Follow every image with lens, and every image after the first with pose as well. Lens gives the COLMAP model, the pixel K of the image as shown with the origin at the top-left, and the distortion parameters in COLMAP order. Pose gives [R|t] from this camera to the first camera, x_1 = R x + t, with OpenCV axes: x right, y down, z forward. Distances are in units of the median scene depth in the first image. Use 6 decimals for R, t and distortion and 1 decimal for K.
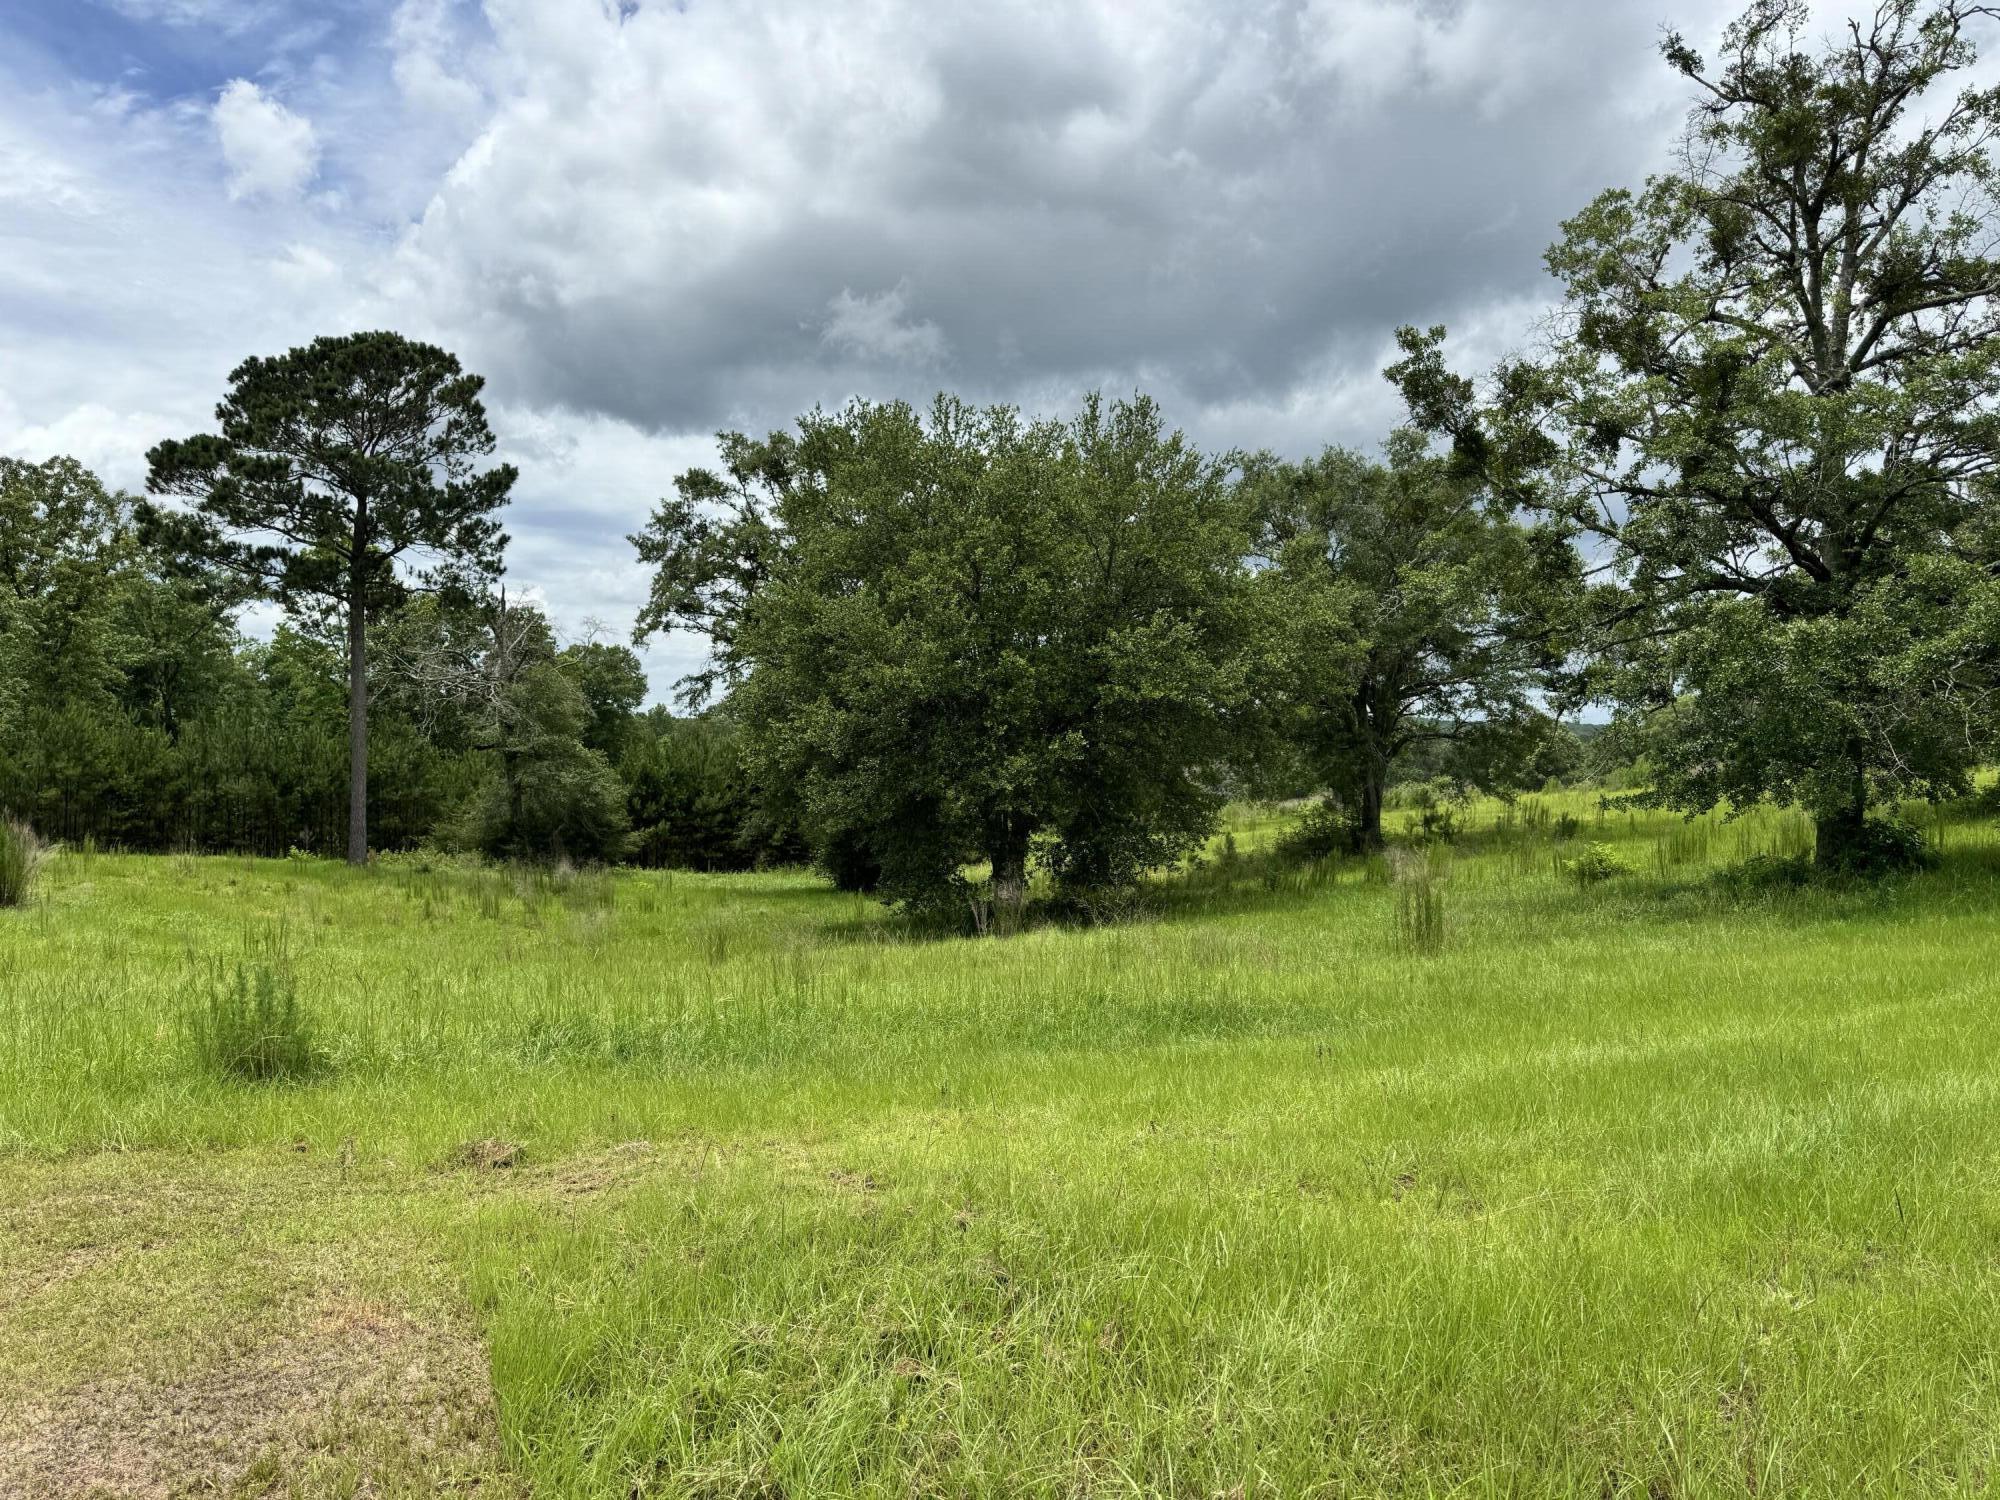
lens RADIAL K [[1397.9, 0, 1065.3], [0, 1397.9, 745.6], [0, 0, 1]] dist [0.105315, -0.164014]
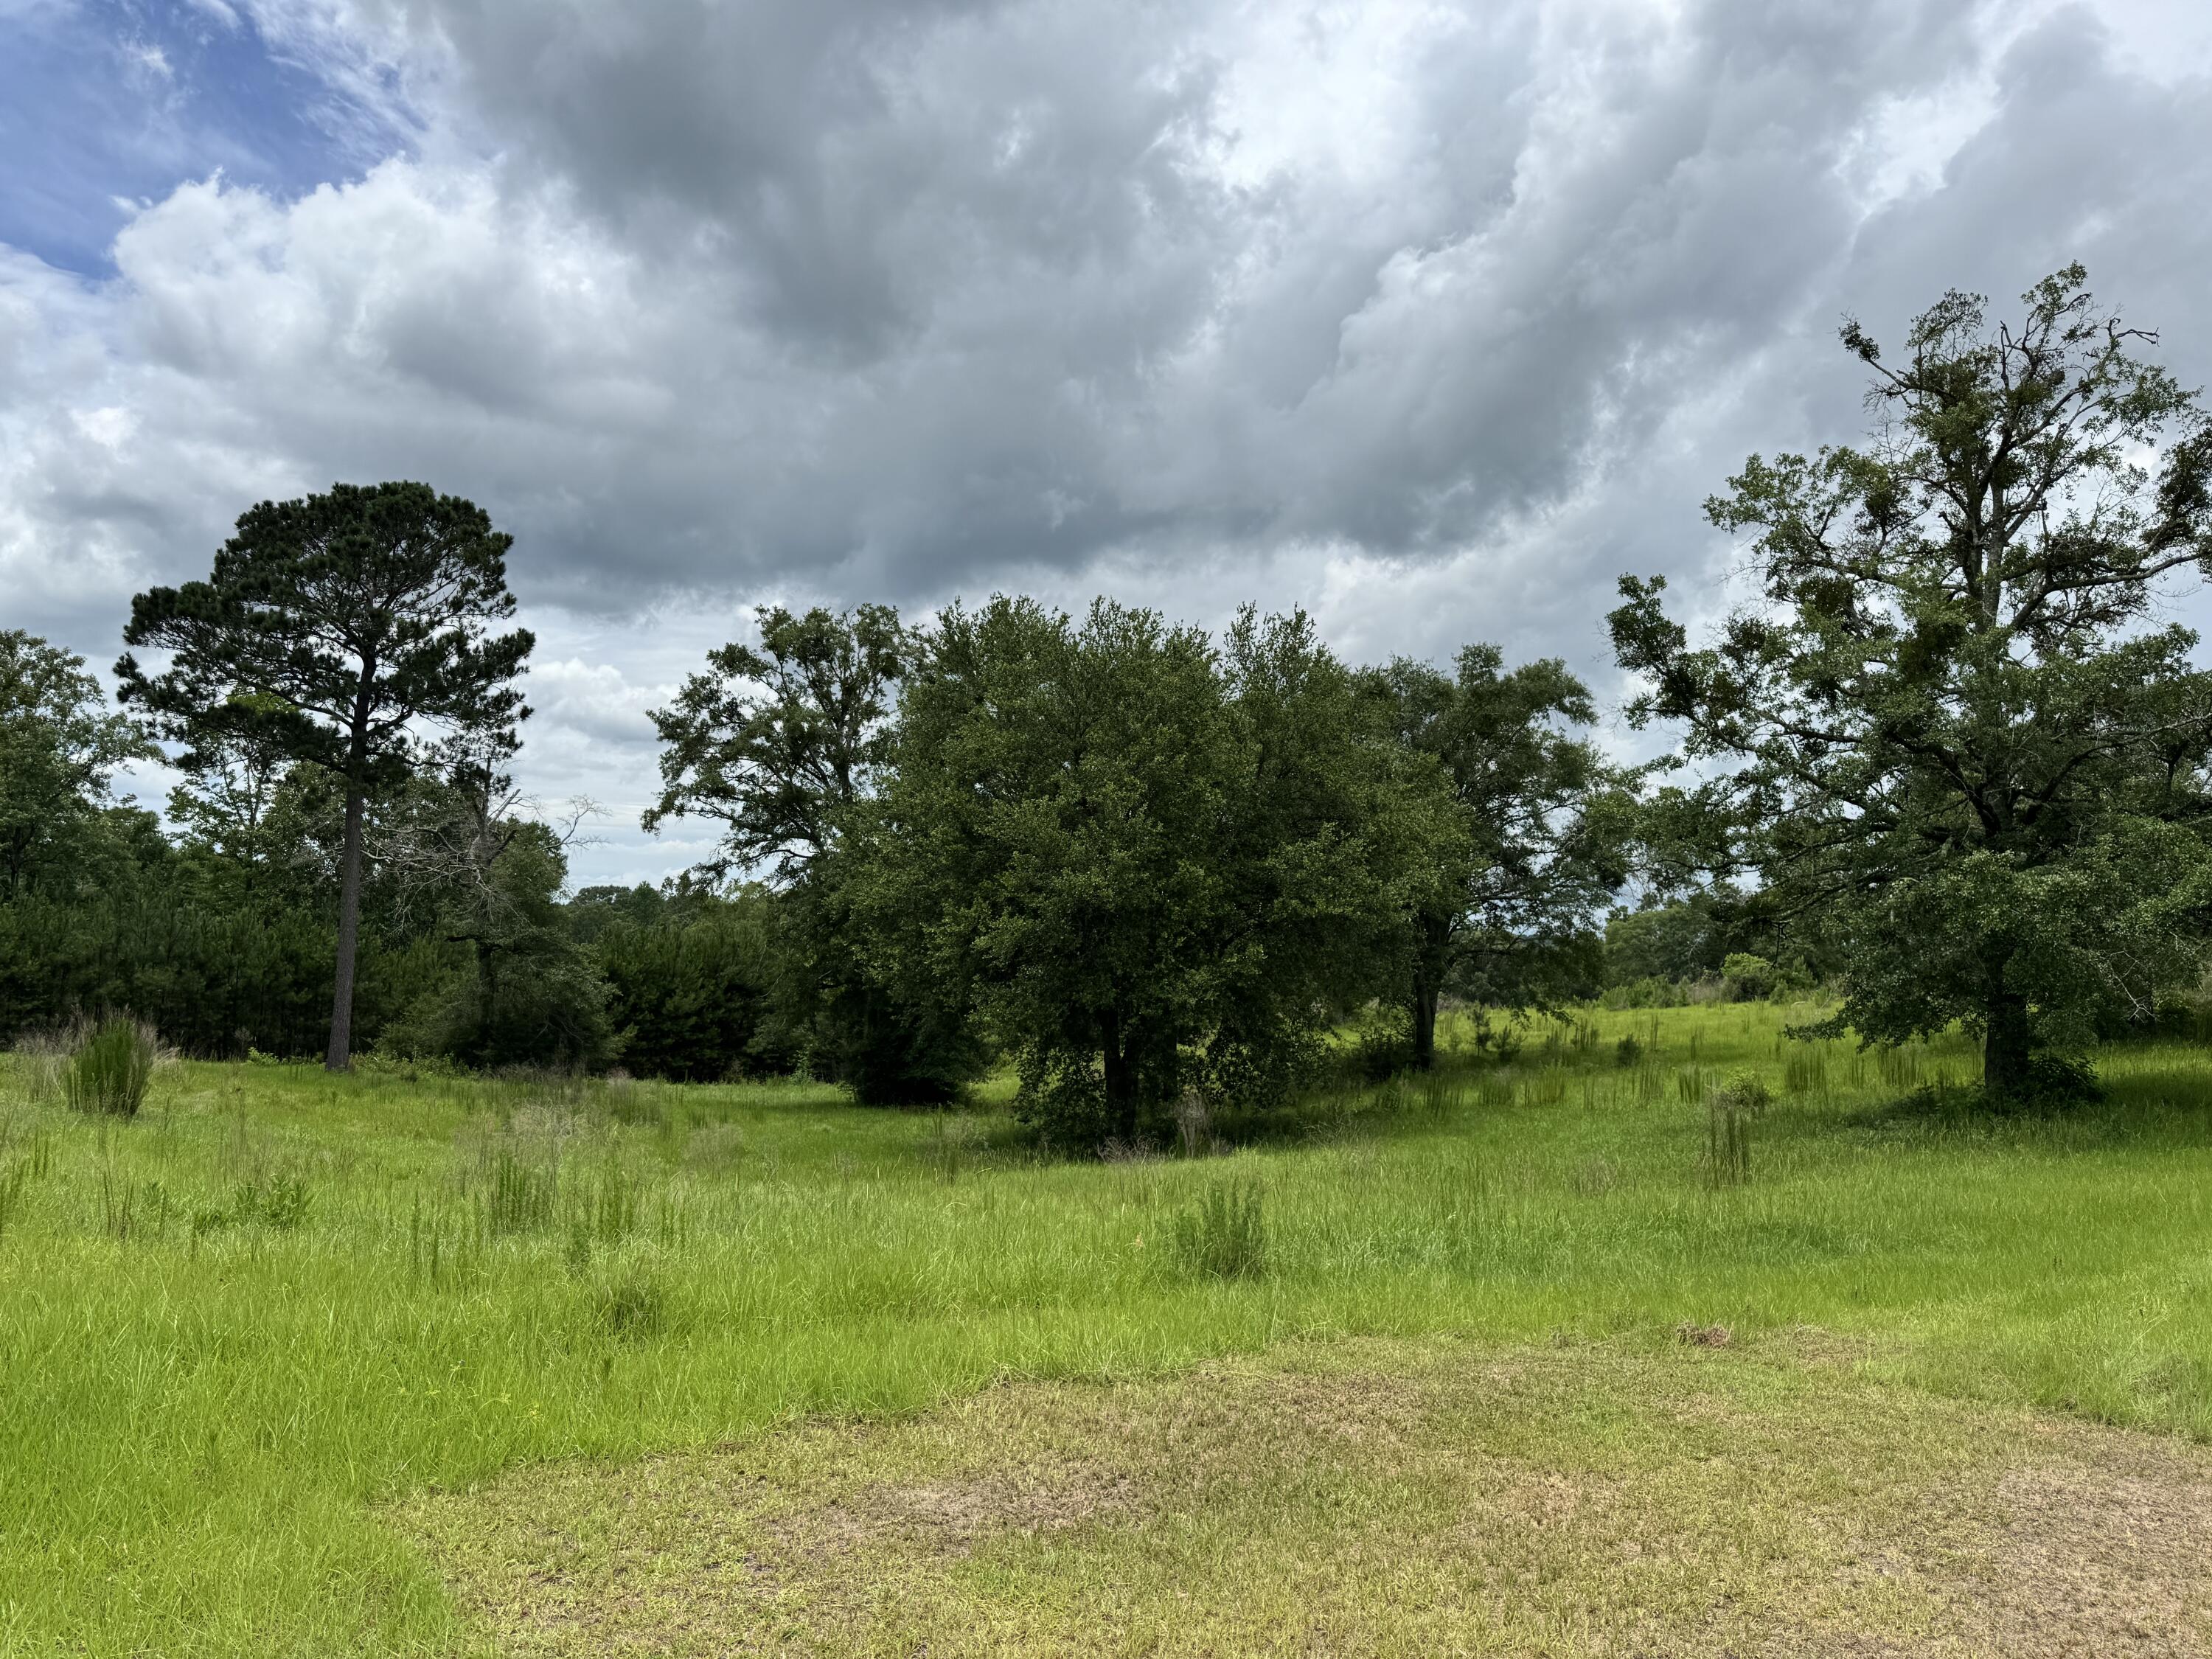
lens RADIAL K [[1562.6, 0, 1104.9], [0, 1562.6, 801.2], [0, 0, 1]] dist [0.165799, -0.321004]
pose [[0.989963, 0.037488, 0.136266, -0.159834], [-0.025459, 0.995709, -0.088971, -0.006589], [-0.139016, 0.084609, 0.986669, -0.053025]]
